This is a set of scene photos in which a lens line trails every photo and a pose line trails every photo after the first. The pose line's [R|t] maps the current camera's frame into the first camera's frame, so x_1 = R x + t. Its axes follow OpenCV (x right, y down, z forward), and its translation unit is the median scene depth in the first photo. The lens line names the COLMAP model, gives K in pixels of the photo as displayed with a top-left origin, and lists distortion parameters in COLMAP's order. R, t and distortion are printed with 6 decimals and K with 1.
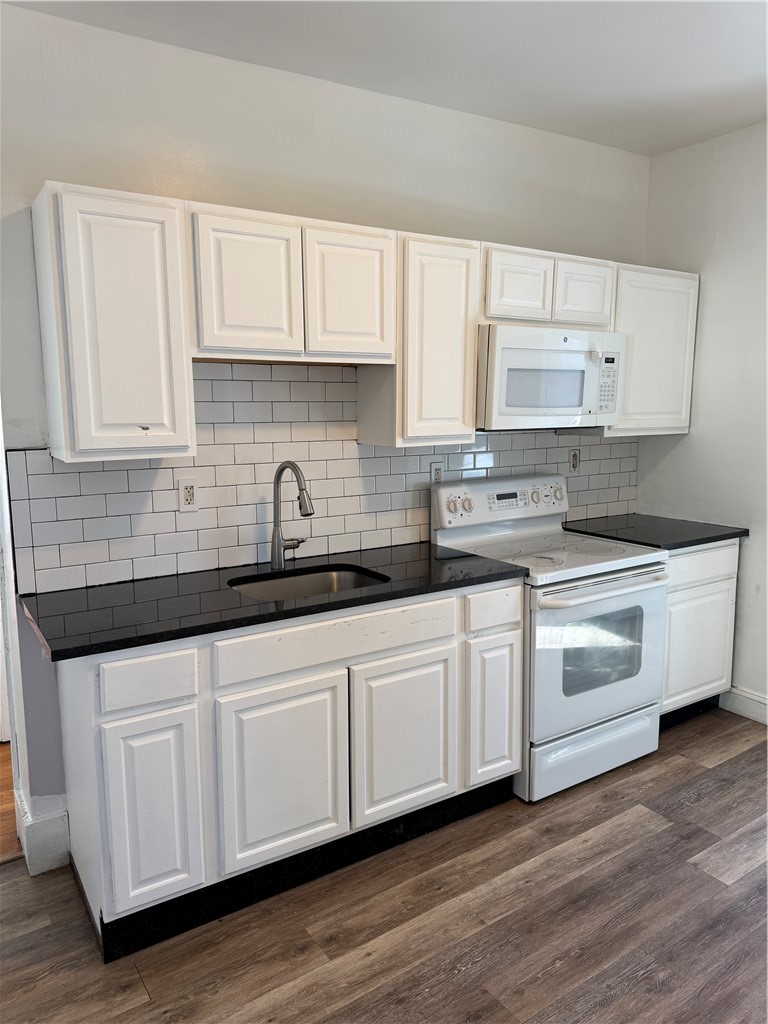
lens RADIAL K [[725.4, 0, 378.9], [0, 725.4, 511.7], [0, 0, 1]] dist [0.037218, -0.047304]
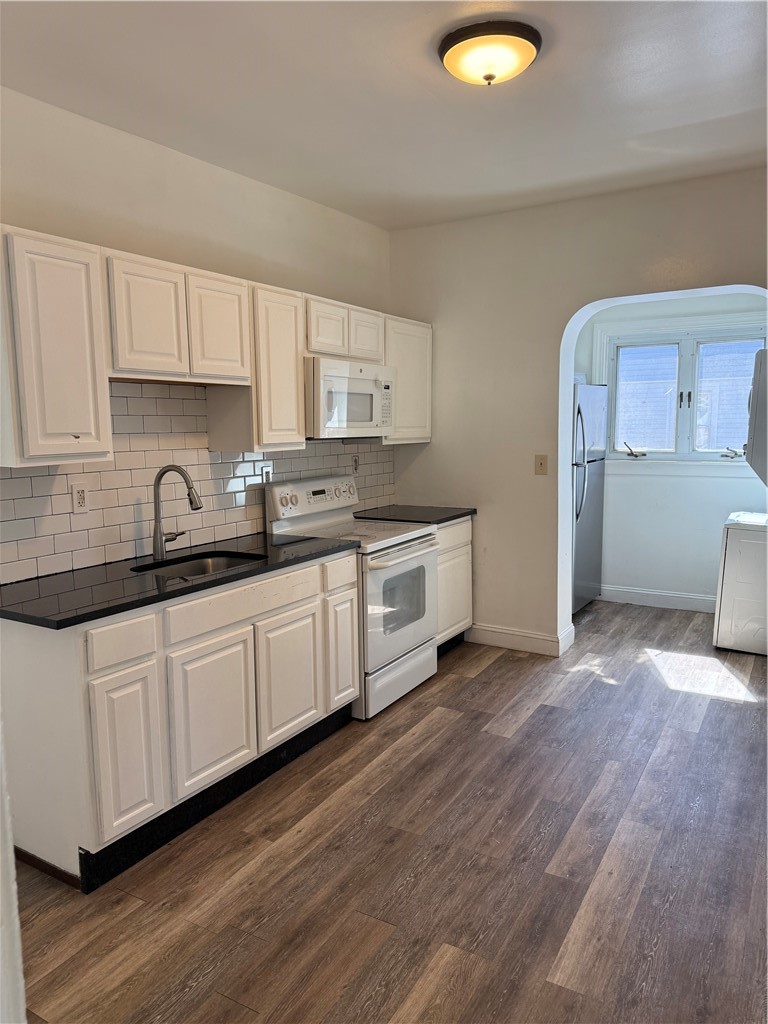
lens RADIAL K [[712.5, 0, 386.2], [0, 712.5, 521.0], [0, 0, 1]] dist [0.100804, -0.177701]
pose [[0.899318, -0.064234, 0.432552, -0.330745], [0.071542, 0.997437, -0.000624, 0.047833], [-0.431403, 0.031507, 0.901609, -0.216127]]
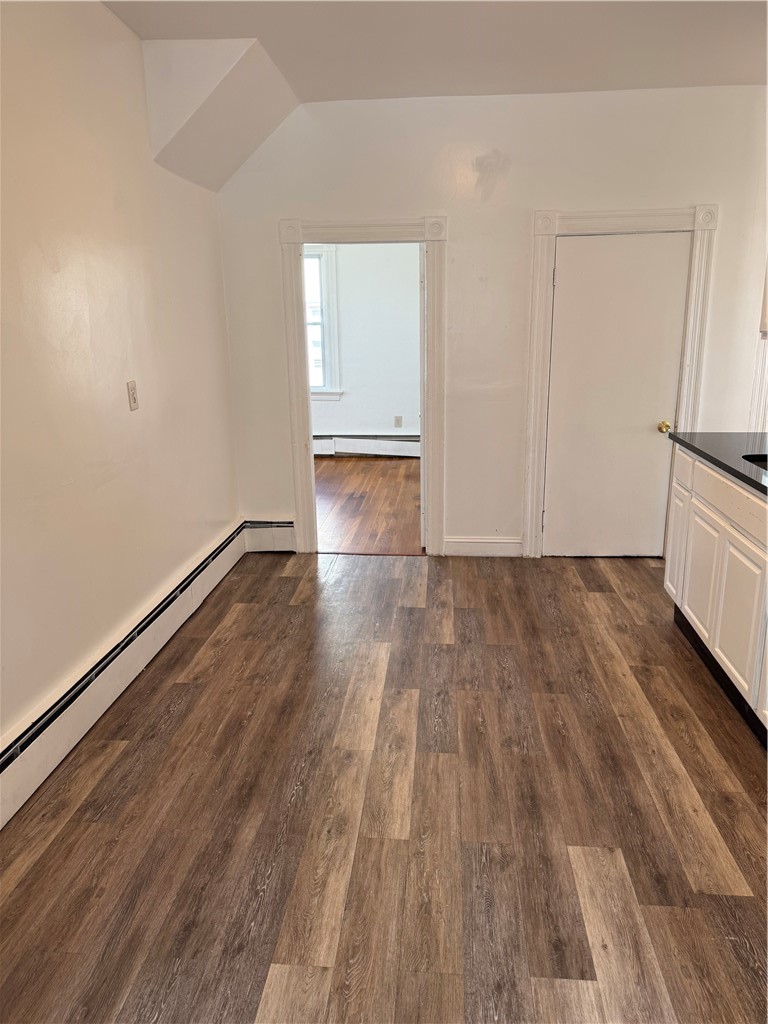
lens RADIAL K [[725.4, 0, 378.9], [0, 725.4, 511.7], [0, 0, 1]] dist [0.037218, -0.047304]
pose [[-0.626857, 0.220469, -0.747291, 1.129961], [-0.087934, 0.932983, 0.349015, -0.165904], [0.774156, 0.284494, -0.565460, 1.126161]]
